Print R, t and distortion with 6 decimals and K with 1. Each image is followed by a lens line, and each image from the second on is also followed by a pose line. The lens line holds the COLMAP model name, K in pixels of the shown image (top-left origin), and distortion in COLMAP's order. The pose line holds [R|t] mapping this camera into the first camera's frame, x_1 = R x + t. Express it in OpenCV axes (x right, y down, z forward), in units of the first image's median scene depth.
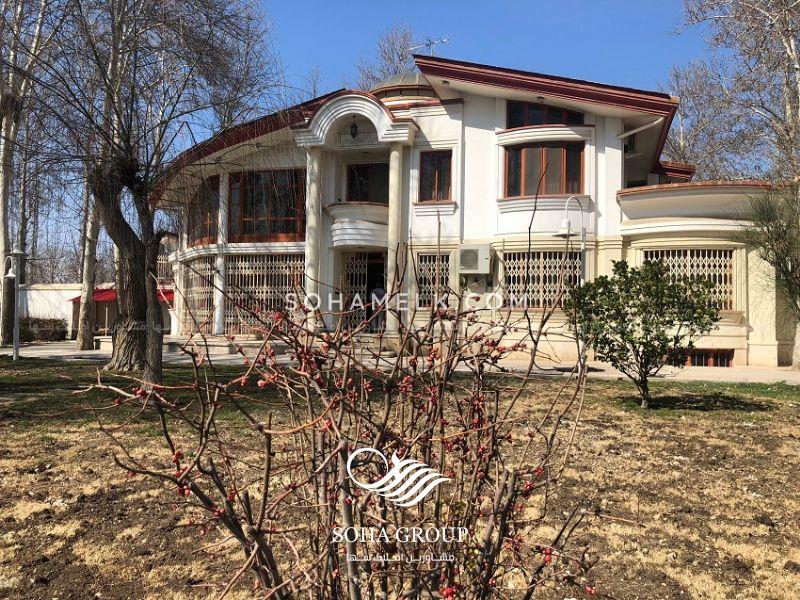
lens RADIAL K [[657.9, 0, 396.0], [0, 657.9, 300.2], [0, 0, 1]] dist [0.035206, -0.022456]
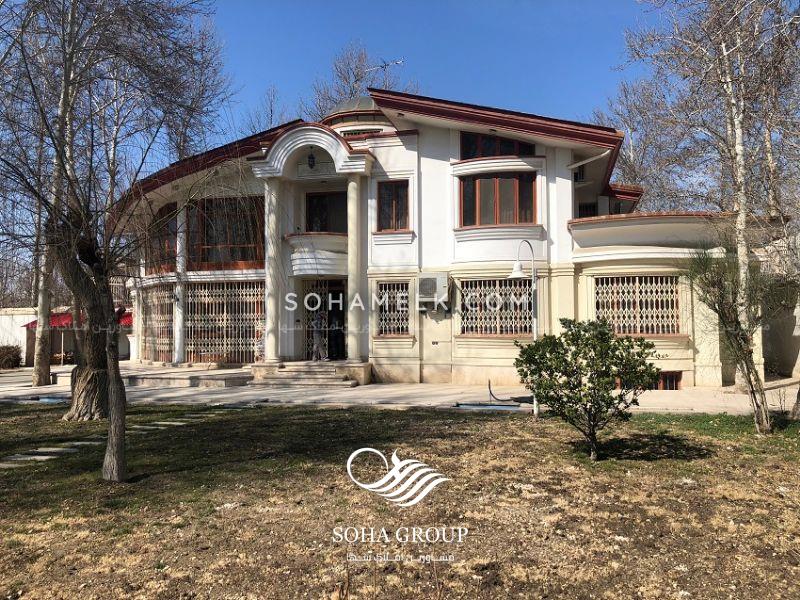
lens RADIAL K [[657.9, 0, 393.1], [0, 657.9, 299.1], [0, 0, 1]] dist [0.035206, -0.022456]
pose [[0.998333, -0.022162, 0.053285, 0.002883], [0.022478, 0.999733, -0.005350, -0.039747], [-0.053152, 0.006539, 0.998565, -0.014998]]
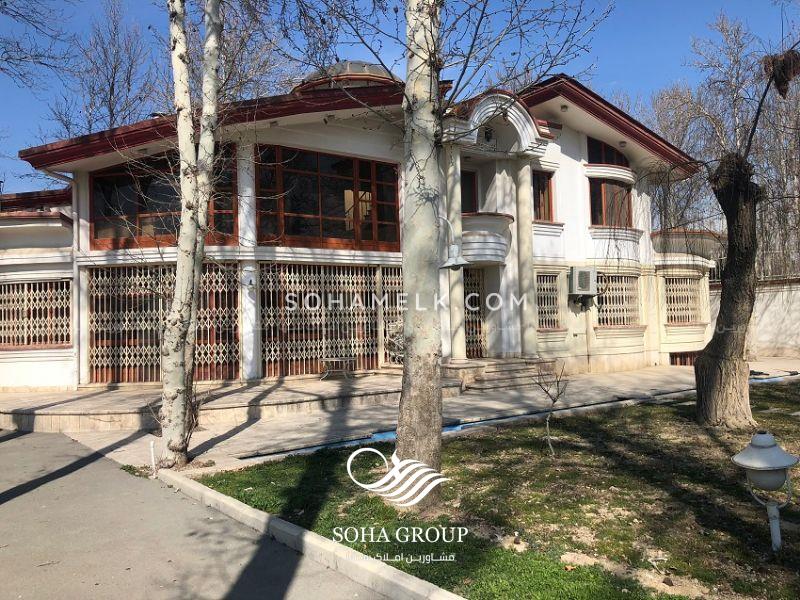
lens RADIAL K [[657.9, 0, 400.1], [0, 657.9, 297.1], [0, 0, 1]] dist [0.035206, -0.022456]
pose [[0.608605, -0.002785, 0.793469, -0.888077], [0.011927, 0.999913, -0.005638, -0.033184], [-0.793384, 0.012895, 0.608585, 0.580546]]
